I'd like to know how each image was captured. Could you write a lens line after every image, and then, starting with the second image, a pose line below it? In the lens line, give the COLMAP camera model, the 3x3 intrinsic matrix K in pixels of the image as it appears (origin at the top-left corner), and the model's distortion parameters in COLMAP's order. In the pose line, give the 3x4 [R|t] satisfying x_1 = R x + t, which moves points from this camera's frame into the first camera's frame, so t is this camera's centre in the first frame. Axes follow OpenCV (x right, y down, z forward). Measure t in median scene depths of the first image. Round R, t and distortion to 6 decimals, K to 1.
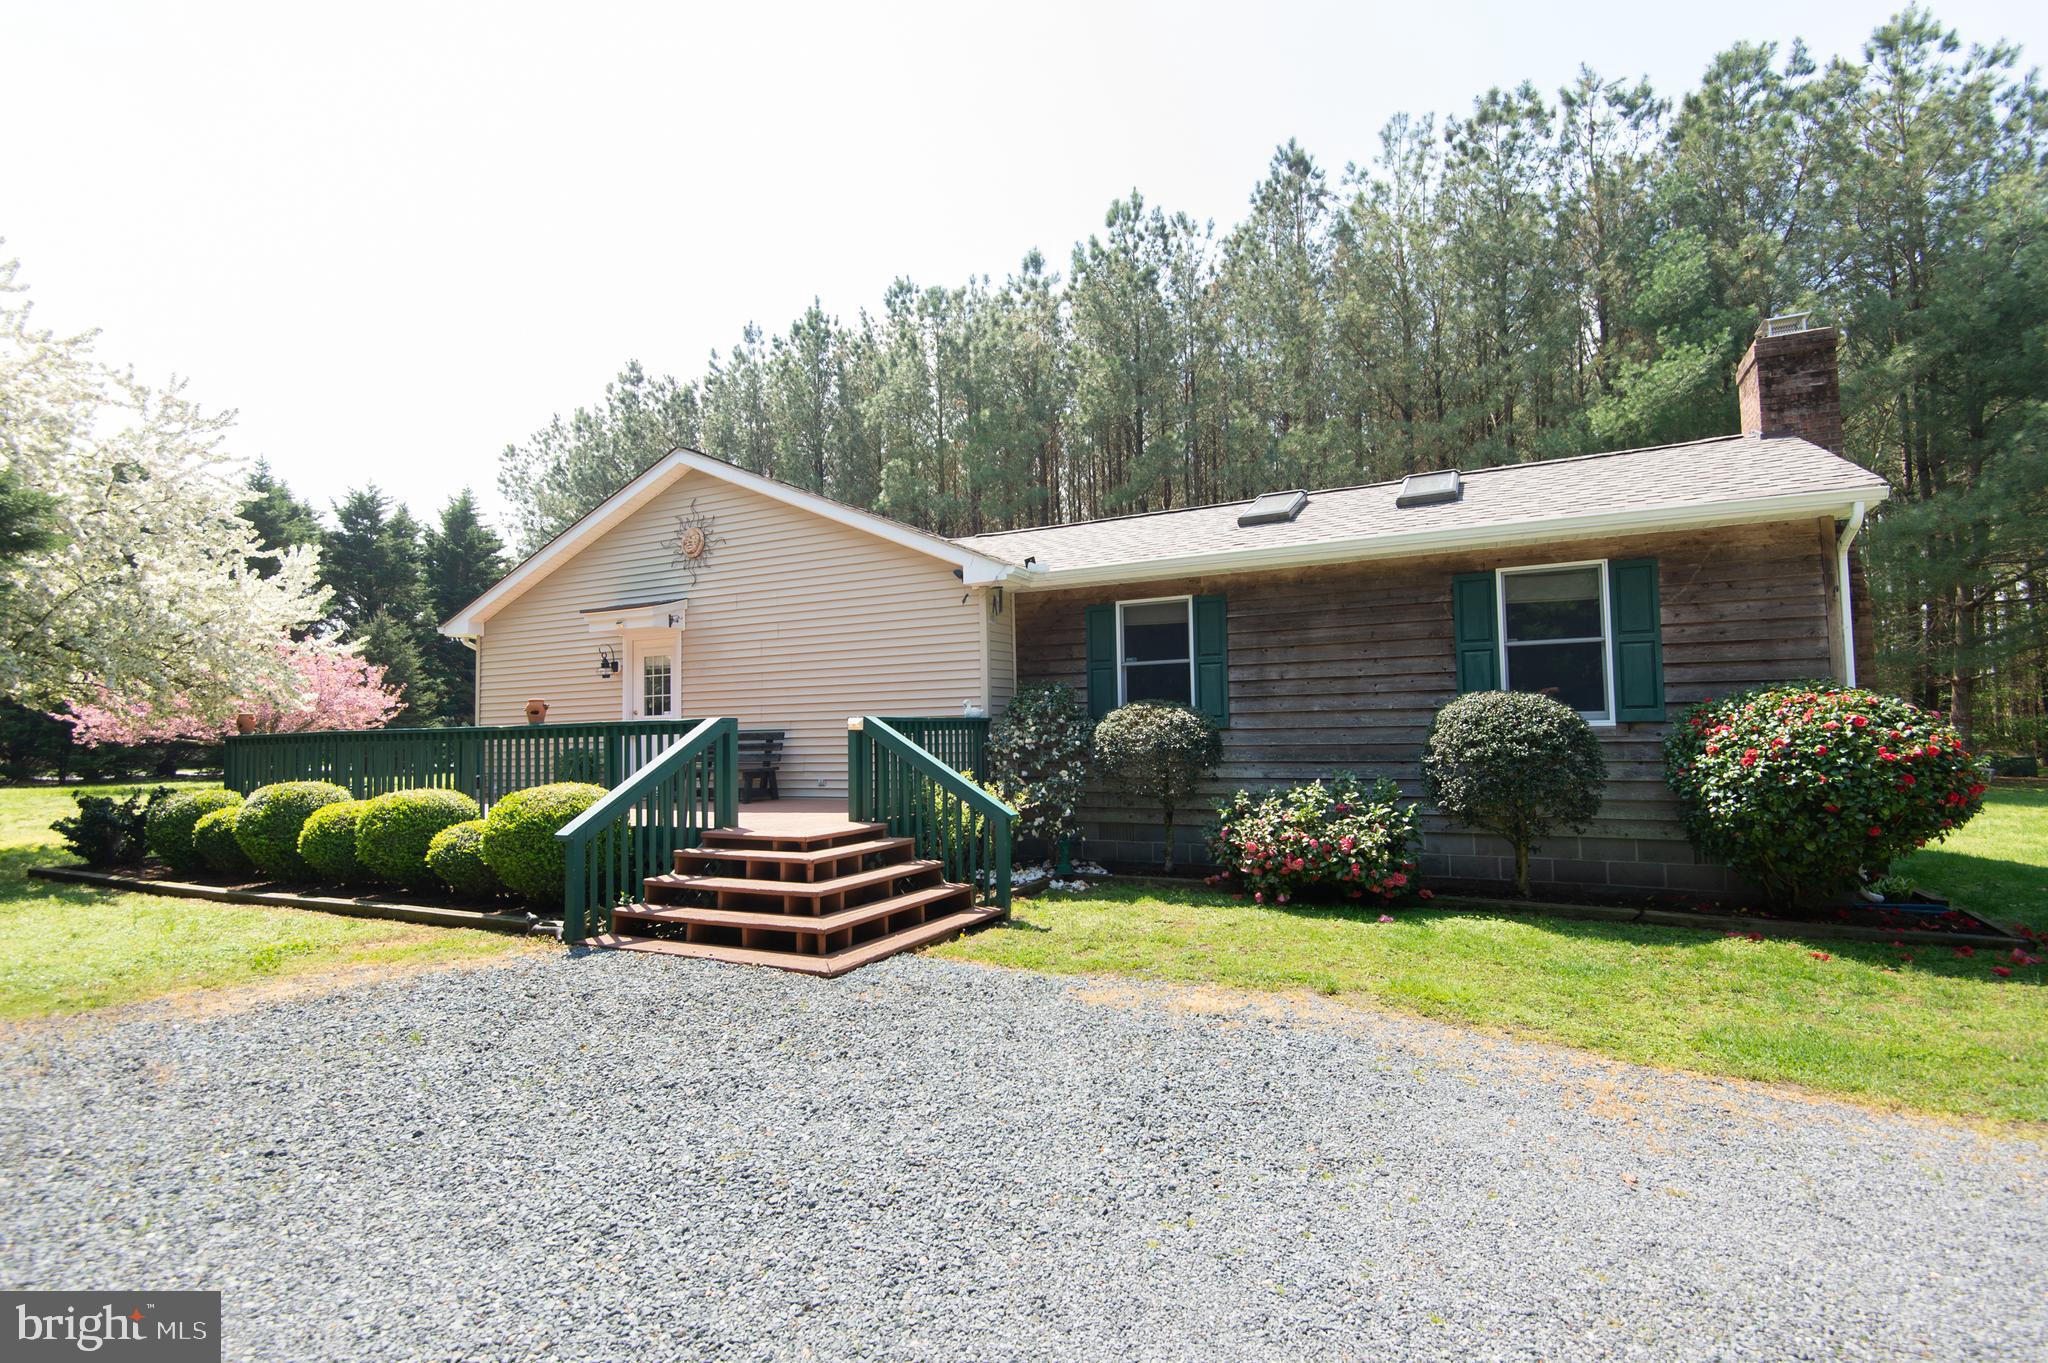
lens RADIAL K [[930.4, 0, 1026.4], [0, 930.4, 683.8], [0, 0, 1]] dist [0.011192, -0.008028]
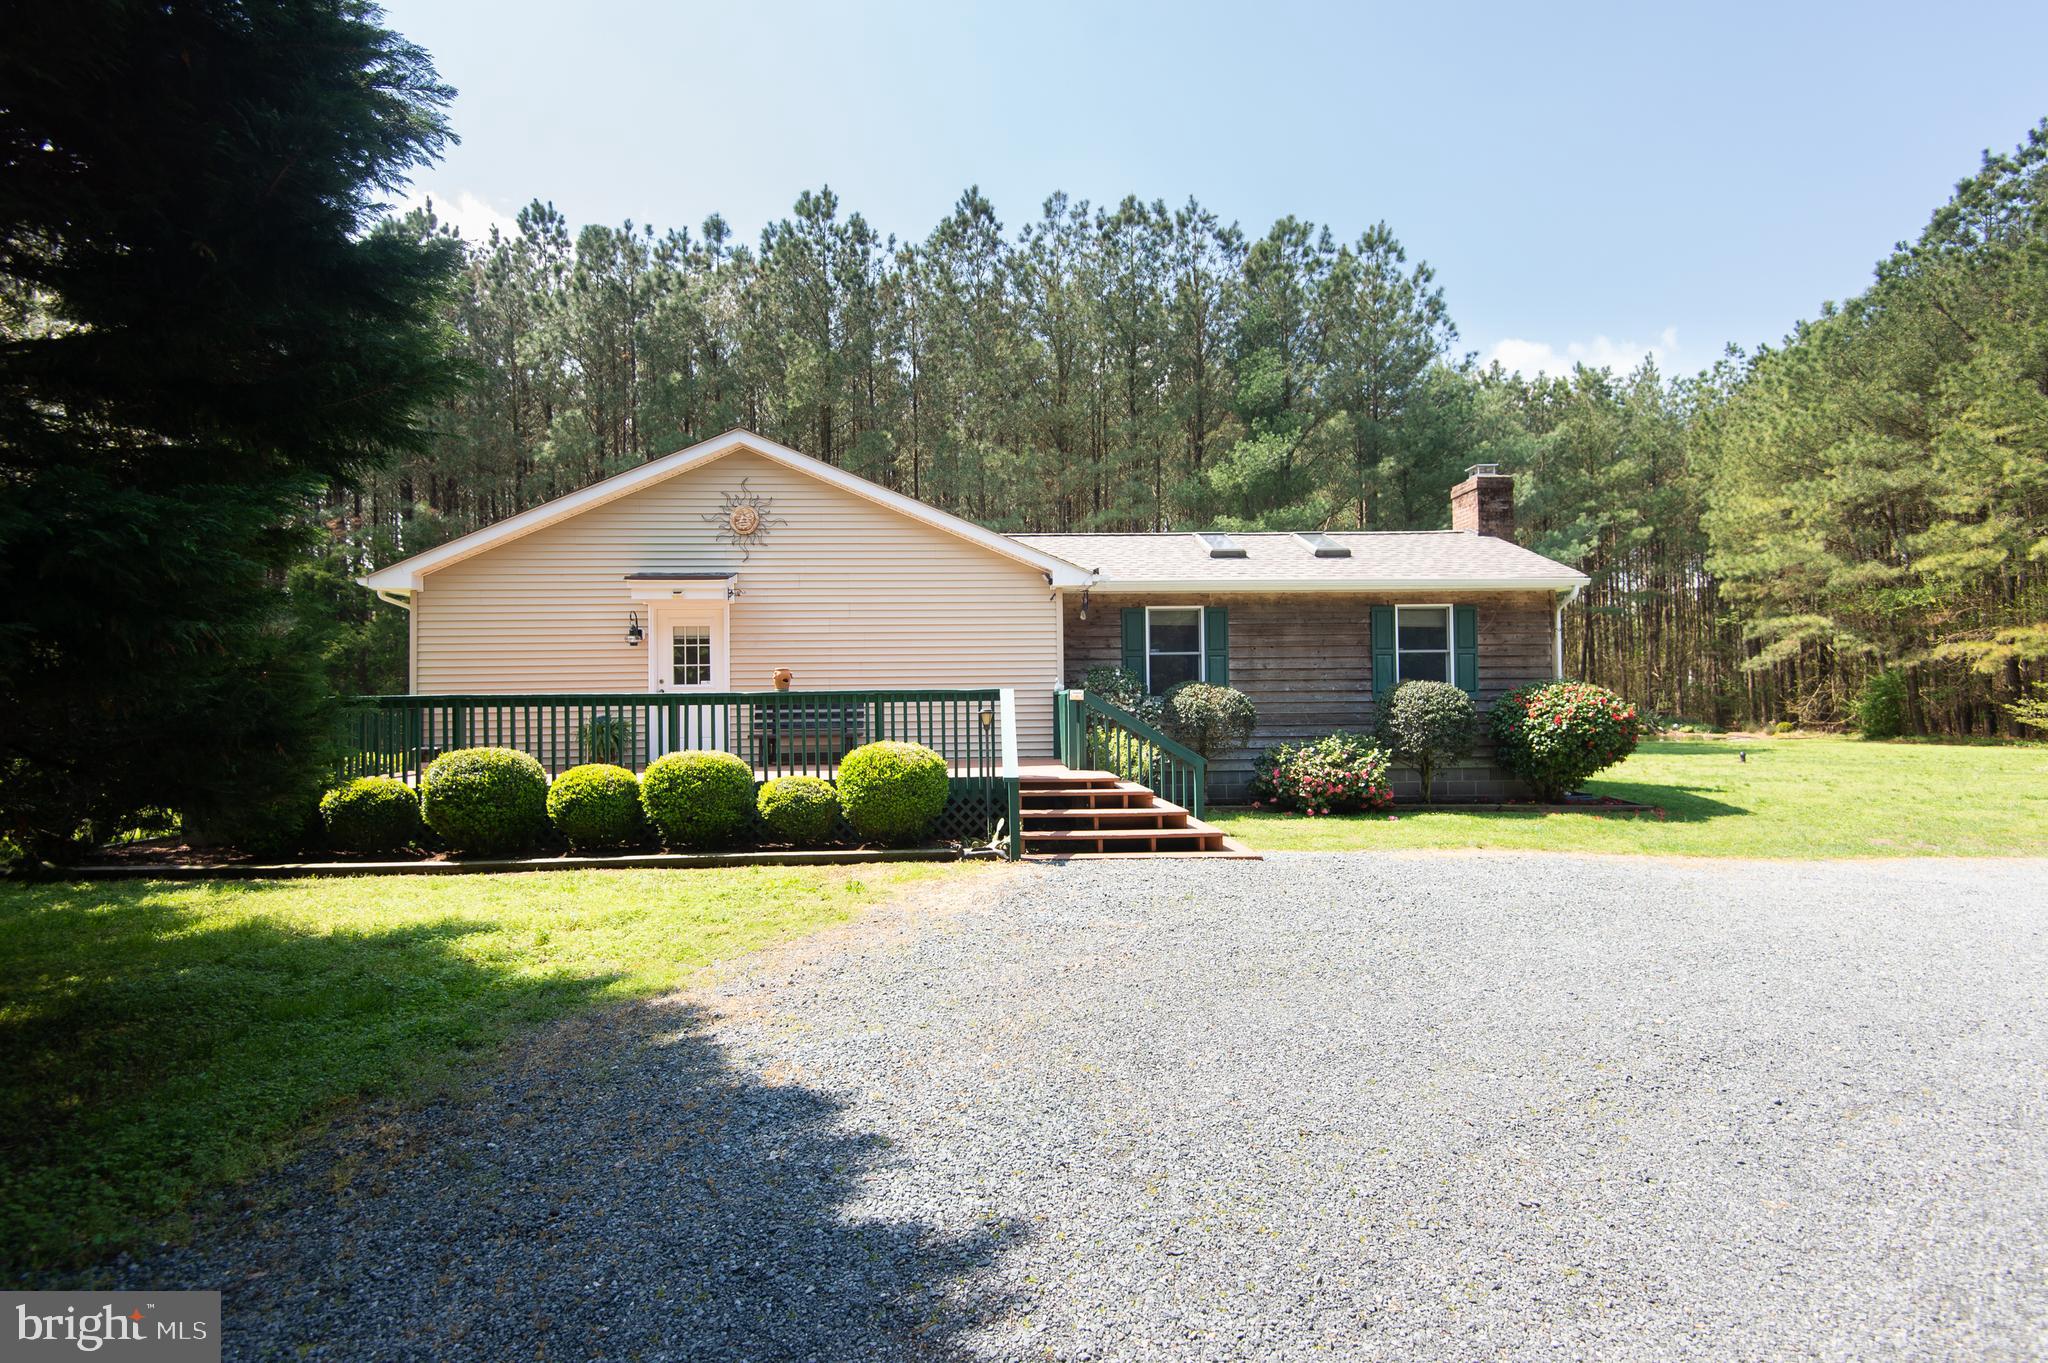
lens RADIAL K [[930.4, 0, 1013.3], [0, 930.4, 685.7], [0, 0, 1]] dist [0.011192, -0.008028]
pose [[0.871951, 0.020285, 0.489172, -0.604748], [-0.030397, 0.999457, 0.012738, 0.011425], [-0.488648, -0.025977, 0.872094, -0.059174]]
